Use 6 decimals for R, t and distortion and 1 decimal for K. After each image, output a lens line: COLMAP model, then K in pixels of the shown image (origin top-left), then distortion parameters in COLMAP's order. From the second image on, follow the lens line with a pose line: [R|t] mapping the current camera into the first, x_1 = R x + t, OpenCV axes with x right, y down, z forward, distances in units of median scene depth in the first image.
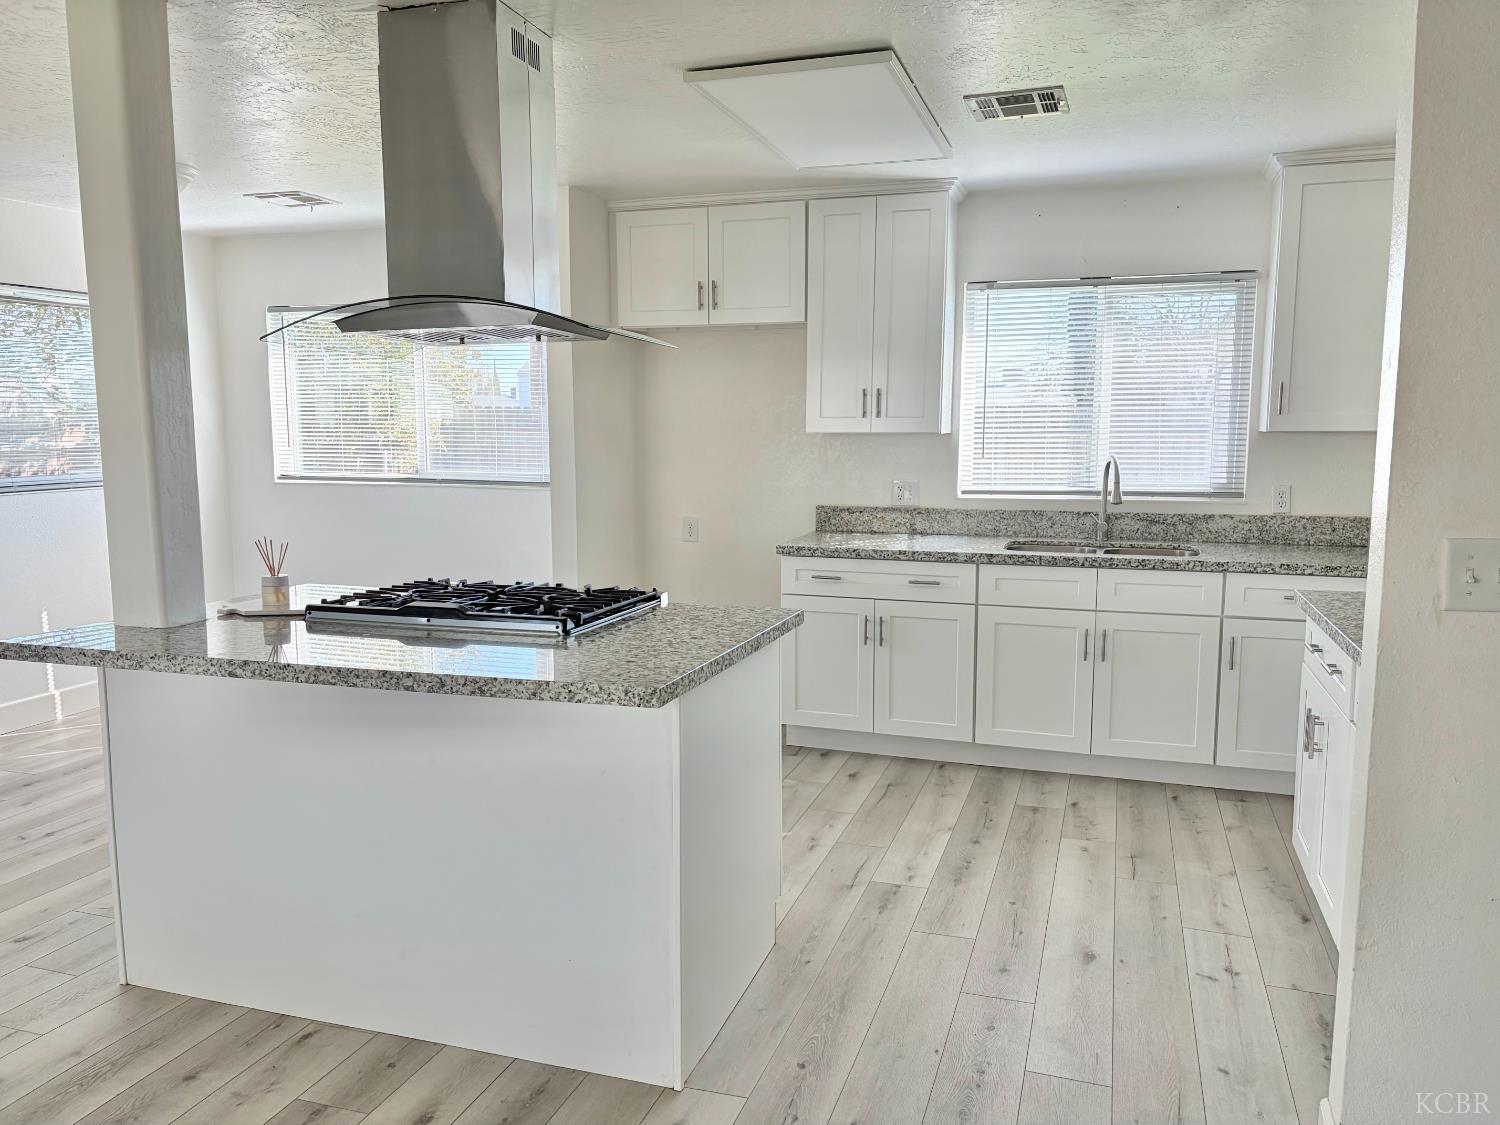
lens RADIAL K [[1127.8, 0, 746.5], [0, 1127.8, 562.9], [0, 0, 1]] dist [0.015316, 0.005246]
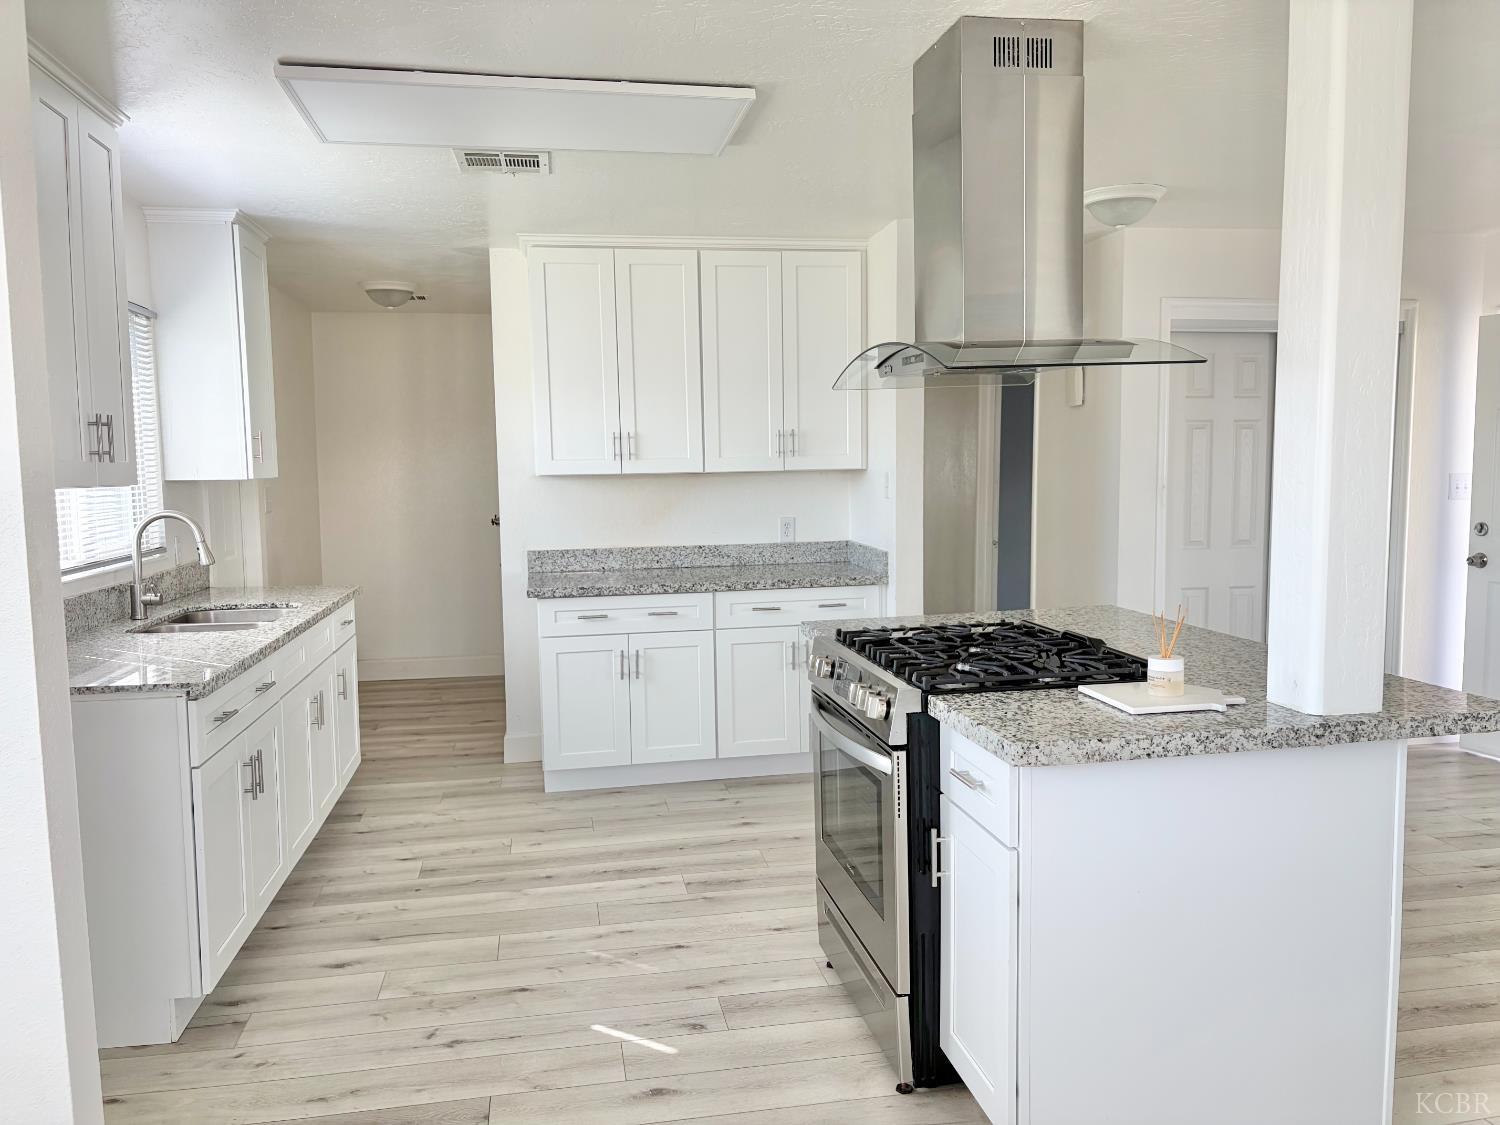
lens RADIAL K [[1127.8, 0, 750.7], [0, 1127.8, 561.7], [0, 0, 1]] dist [0.015316, 0.005246]
pose [[-0.483543, -0.076872, 0.871939, -0.719640], [0.111895, 0.982535, 0.148675, -0.159077], [-0.868139, 0.169456, -0.466496, 1.200151]]
